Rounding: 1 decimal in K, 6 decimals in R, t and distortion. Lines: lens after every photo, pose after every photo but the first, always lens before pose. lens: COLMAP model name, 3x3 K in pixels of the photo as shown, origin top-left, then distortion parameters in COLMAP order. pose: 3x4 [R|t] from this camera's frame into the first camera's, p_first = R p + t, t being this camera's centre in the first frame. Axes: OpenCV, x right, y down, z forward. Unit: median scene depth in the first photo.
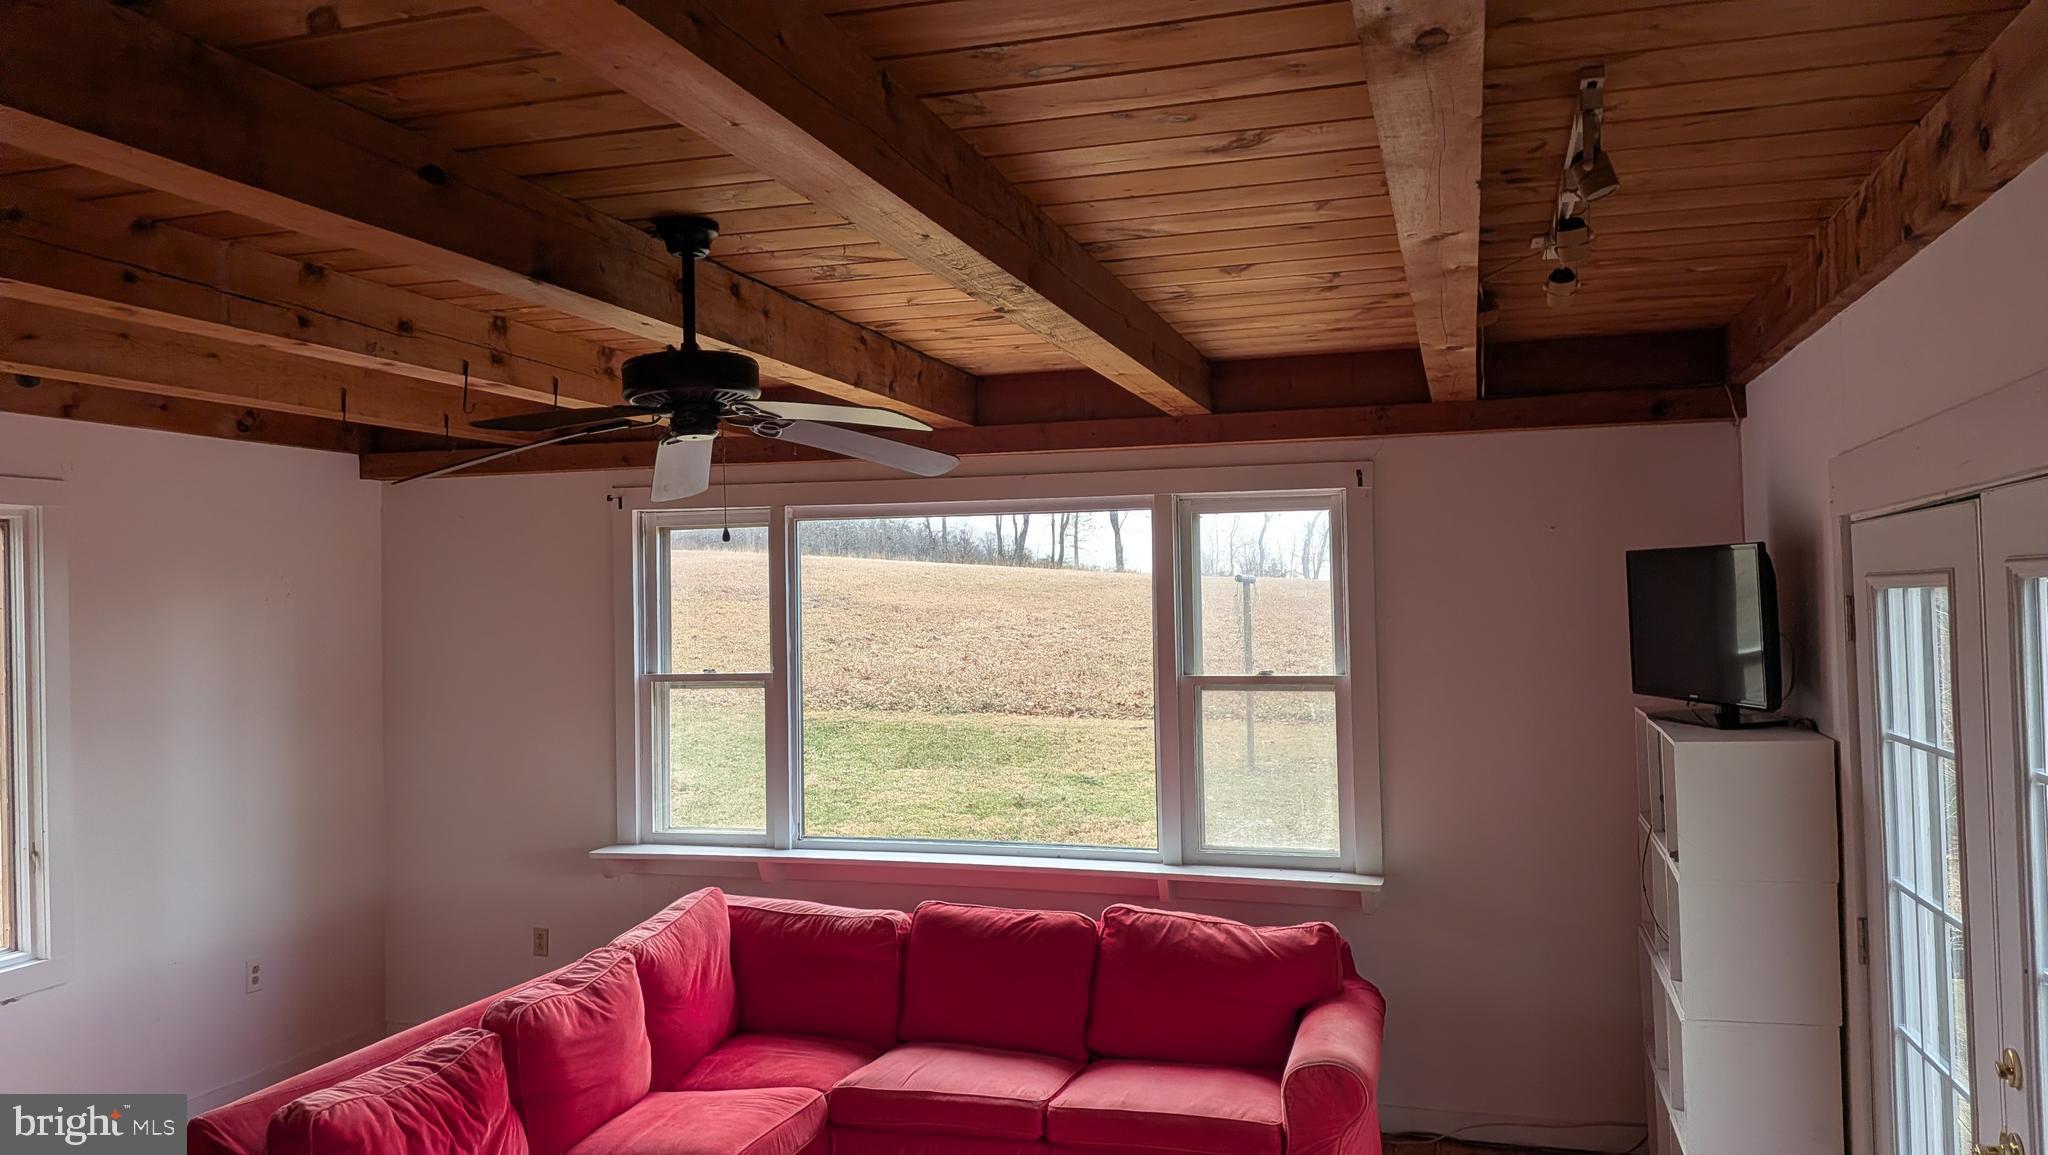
lens RADIAL K [[1477.2, 0, 1026.0], [0, 1477.2, 564.2], [0, 0, 1]] dist [-0.020667, -0.028964]
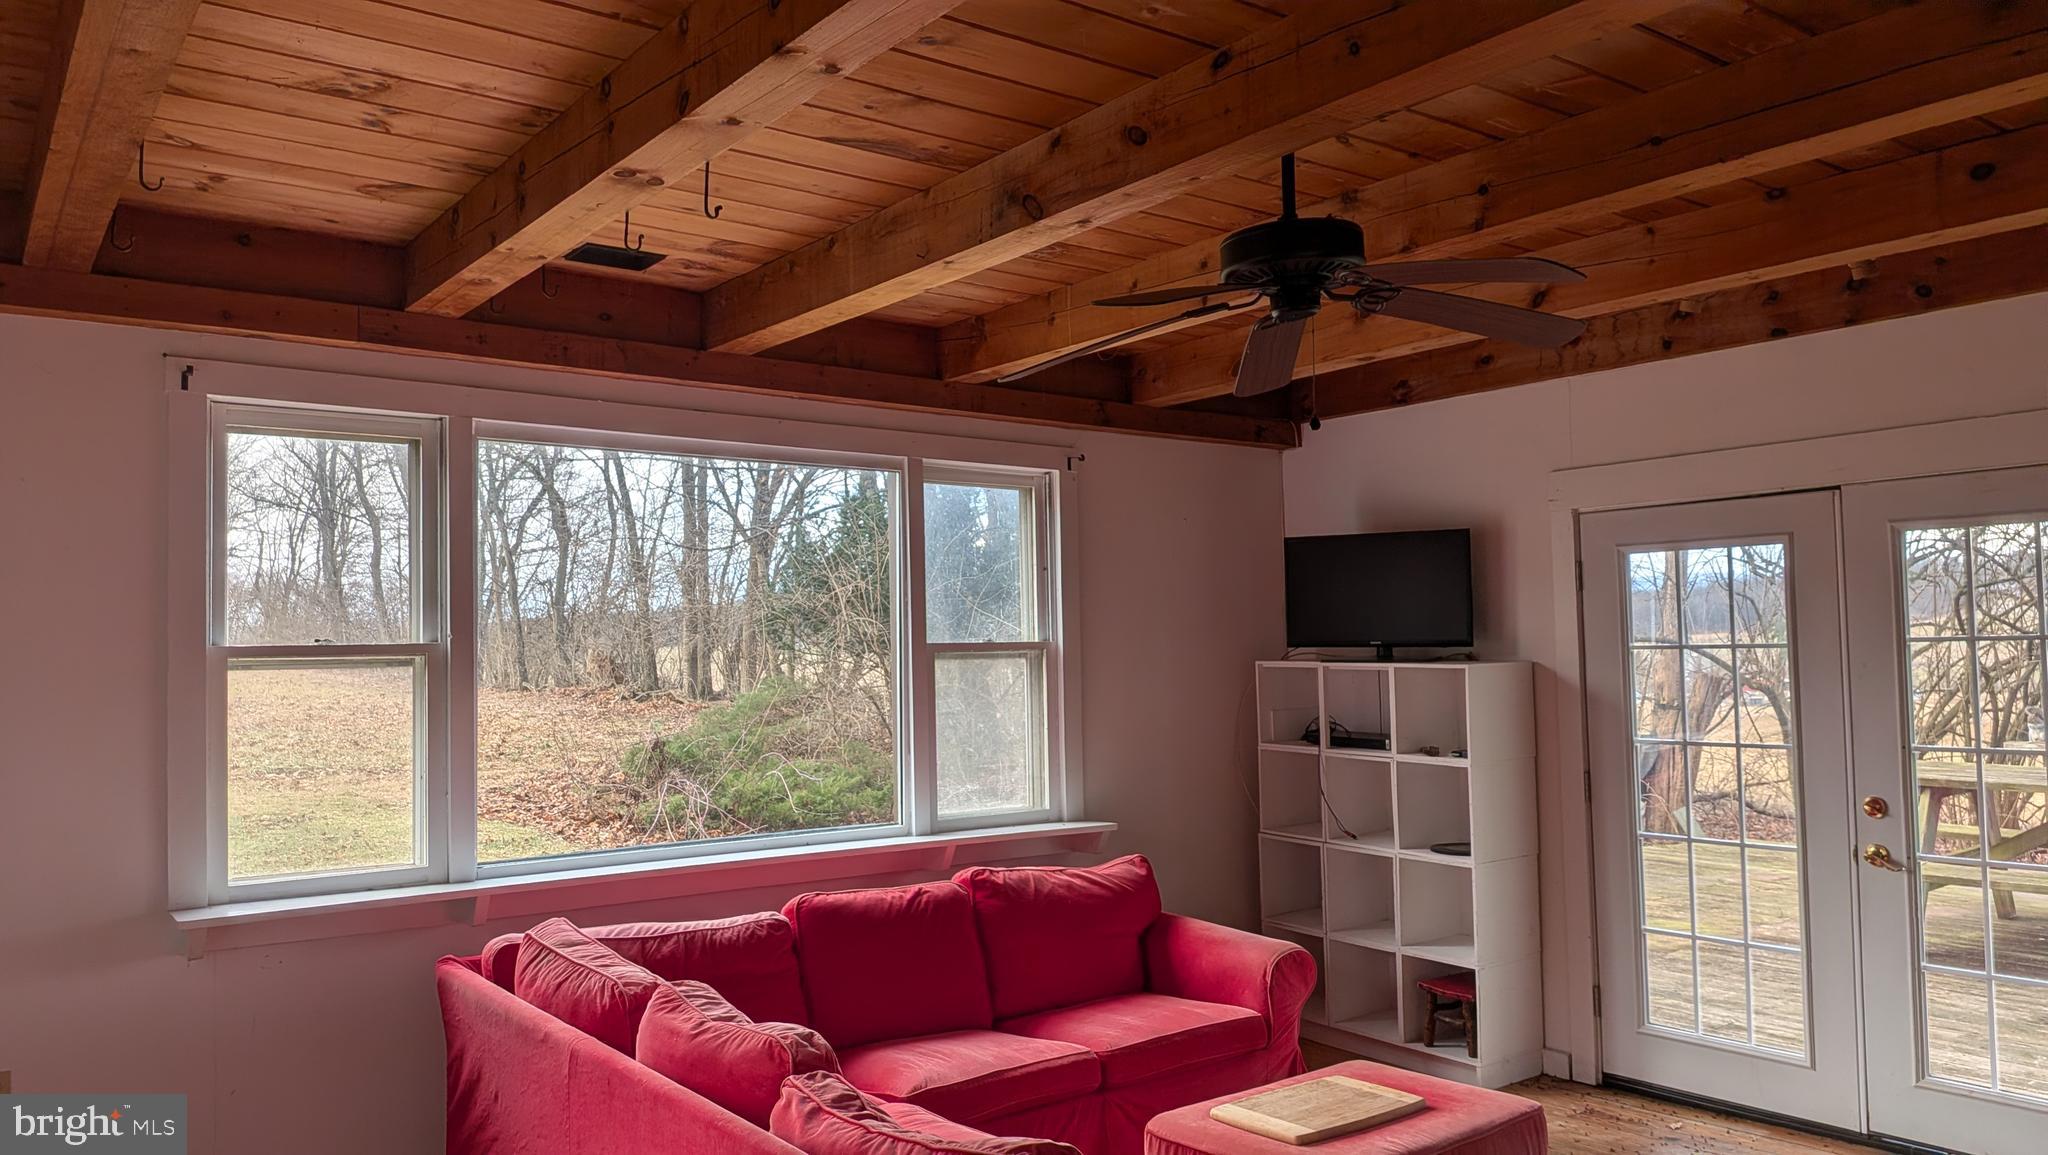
lens RADIAL K [[1477.2, 0, 1029.8], [0, 1477.2, 582.8], [0, 0, 1]] dist [-0.020667, -0.028964]
pose [[0.561198, 0.048302, 0.826271, -0.721417], [-0.013923, 0.998705, -0.048926, 0.088705], [-0.827565, 0.015953, 0.561144, 0.414012]]
